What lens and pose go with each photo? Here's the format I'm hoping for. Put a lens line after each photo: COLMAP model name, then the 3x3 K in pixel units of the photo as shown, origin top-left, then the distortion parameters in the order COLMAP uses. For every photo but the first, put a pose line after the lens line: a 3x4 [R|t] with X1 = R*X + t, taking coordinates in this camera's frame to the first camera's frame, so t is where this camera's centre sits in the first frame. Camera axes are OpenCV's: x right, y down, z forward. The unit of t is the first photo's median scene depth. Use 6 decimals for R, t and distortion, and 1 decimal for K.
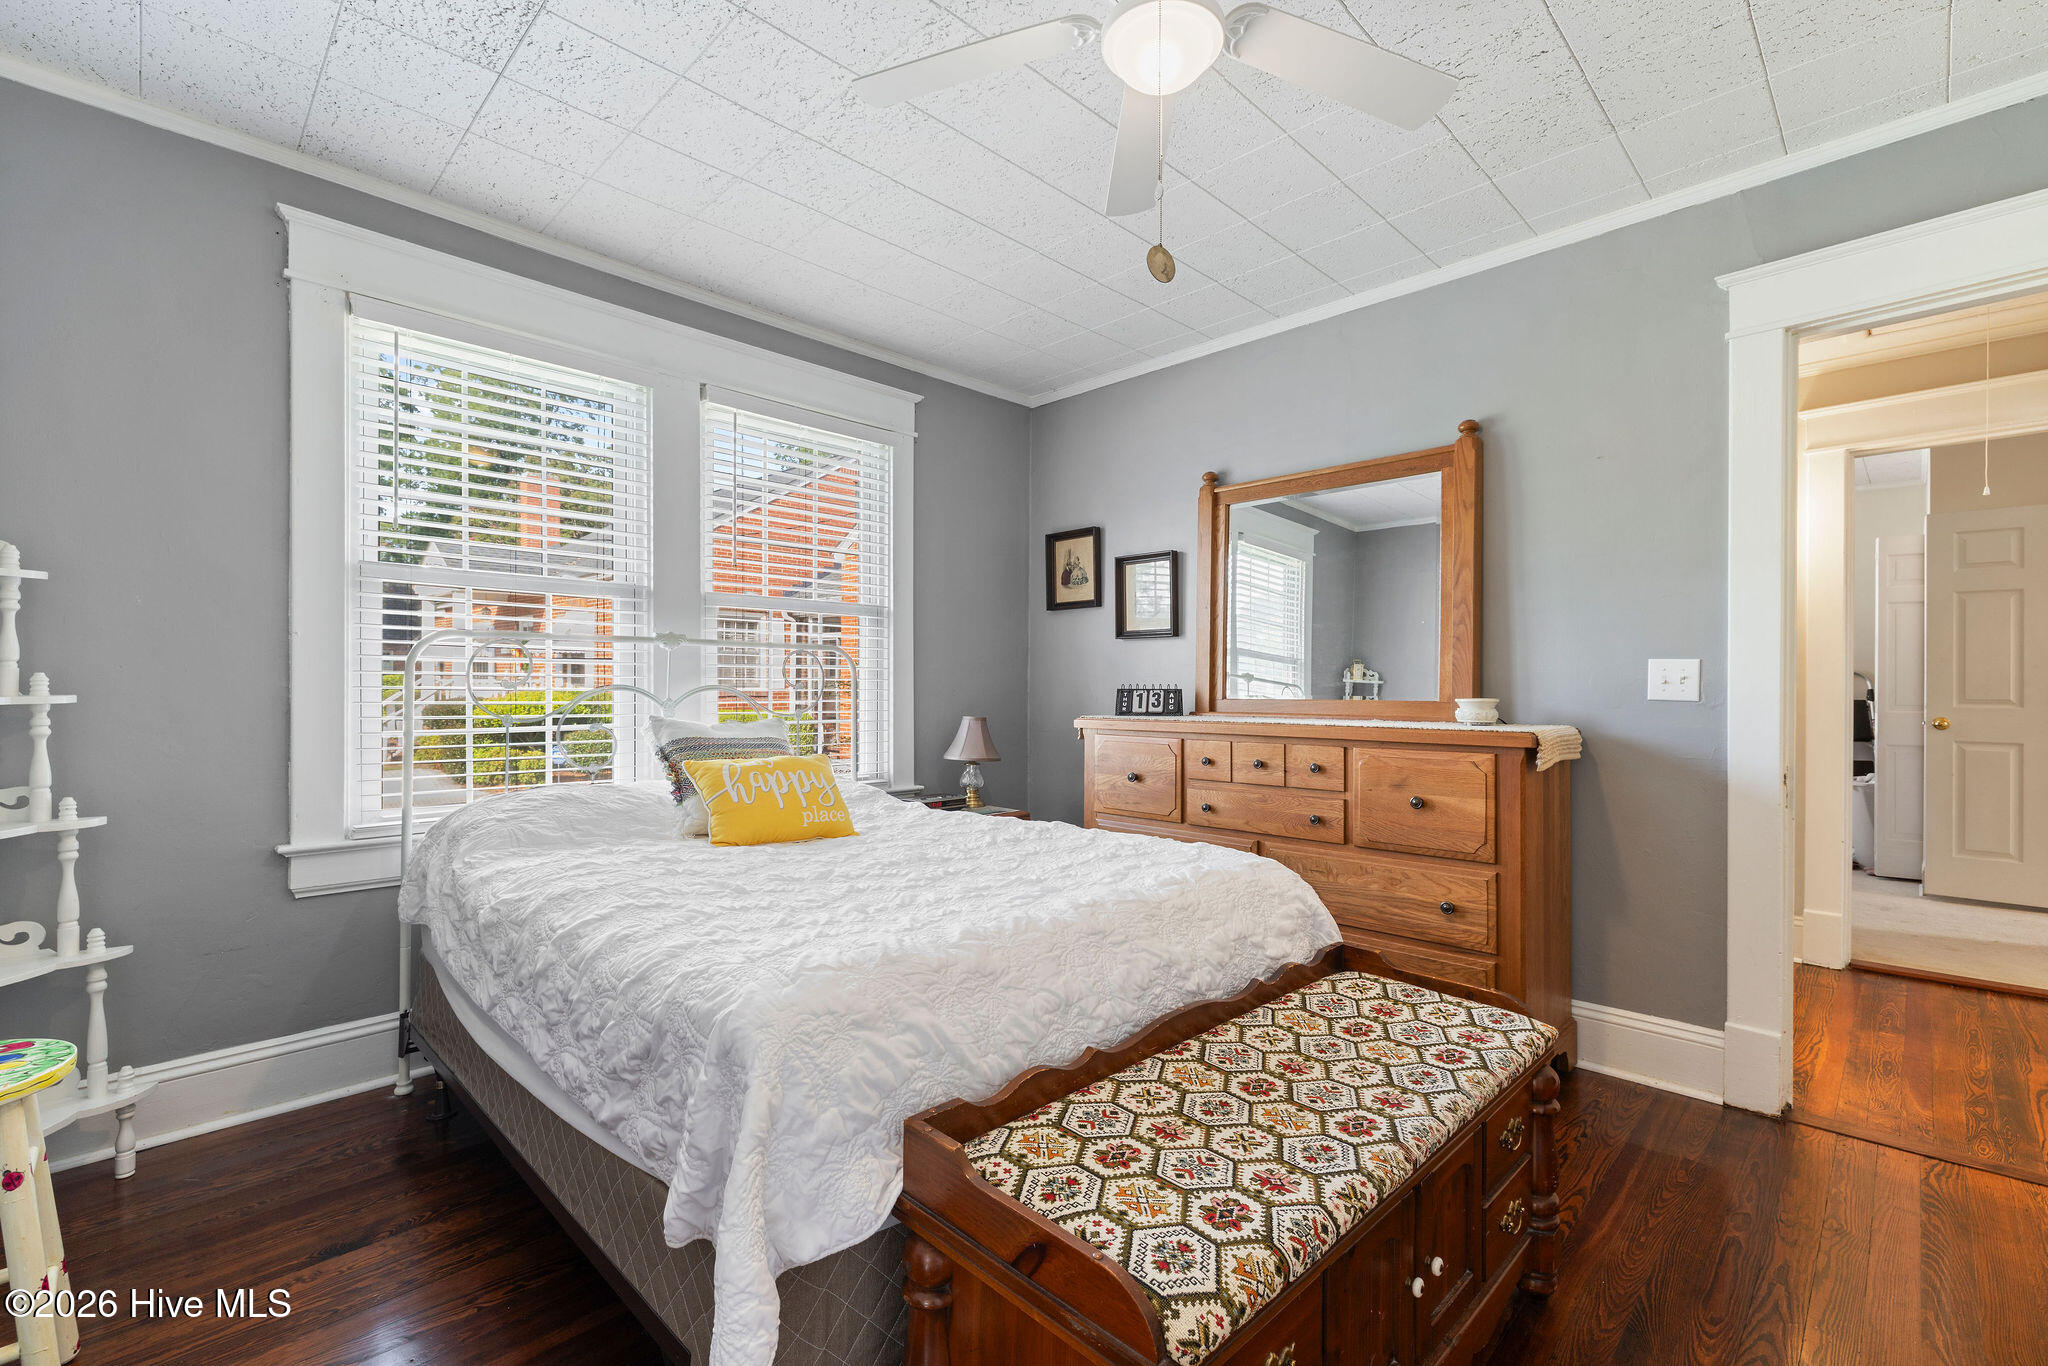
lens RADIAL K [[895.4, 0, 1027.5], [0, 895.4, 686.9], [0, 0, 1]] dist [0.001016, 0.000545]
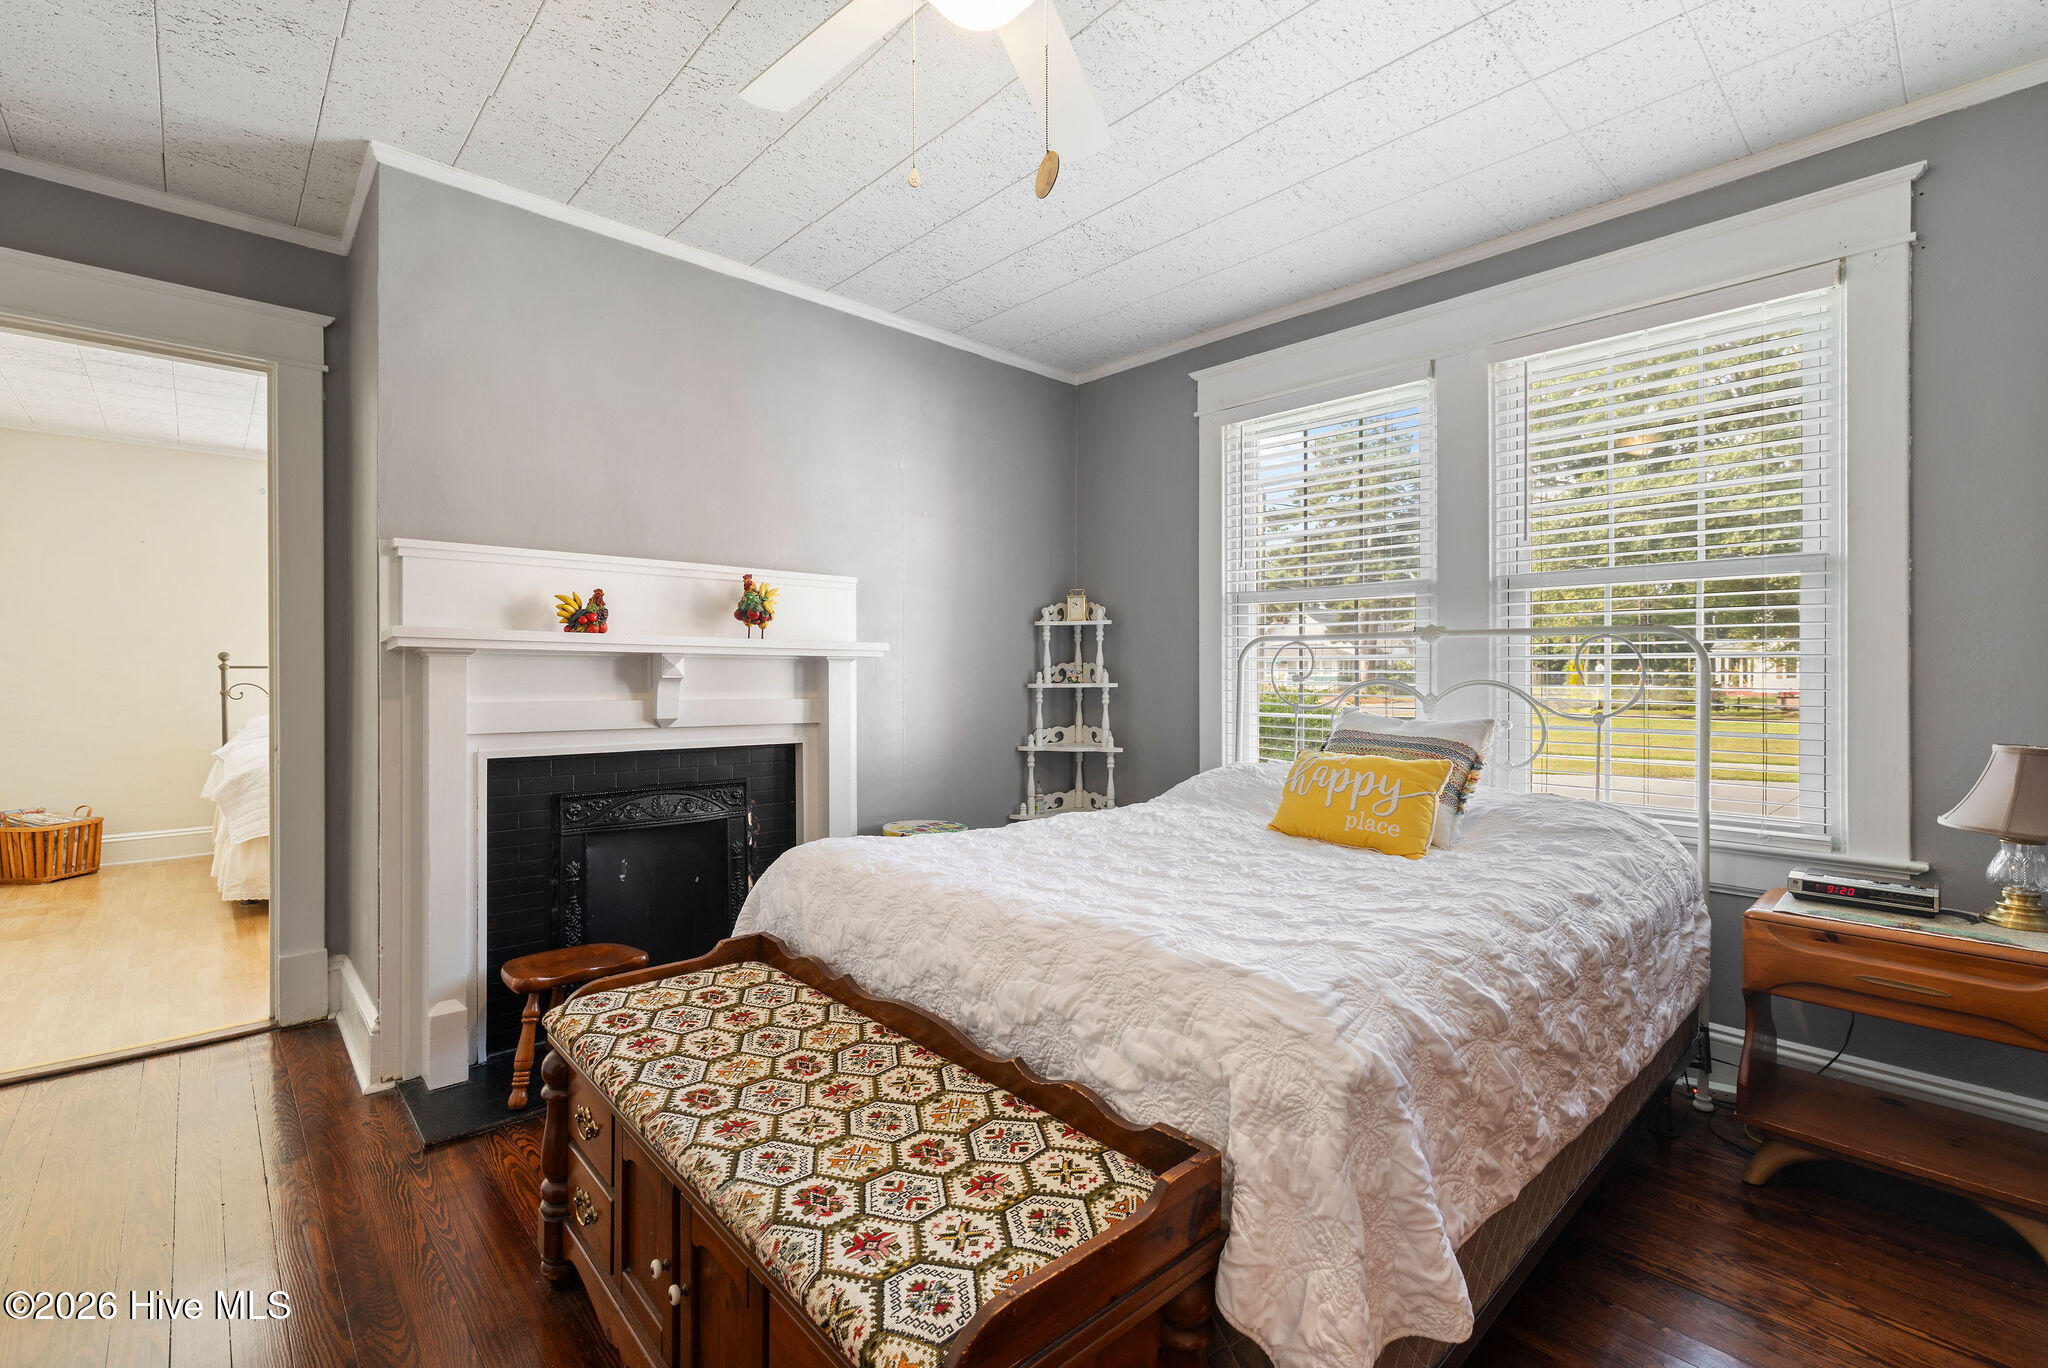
lens RADIAL K [[895.4, 0, 1027.5], [0, 895.4, 687.9], [0, 0, 1]] dist [0.001016, 0.000545]
pose [[-0.035650, 0.010639, -0.999308, 1.088491], [-0.010456, 0.999885, 0.011019, 0.002069], [0.999310, 0.010842, -0.035535, 1.107600]]
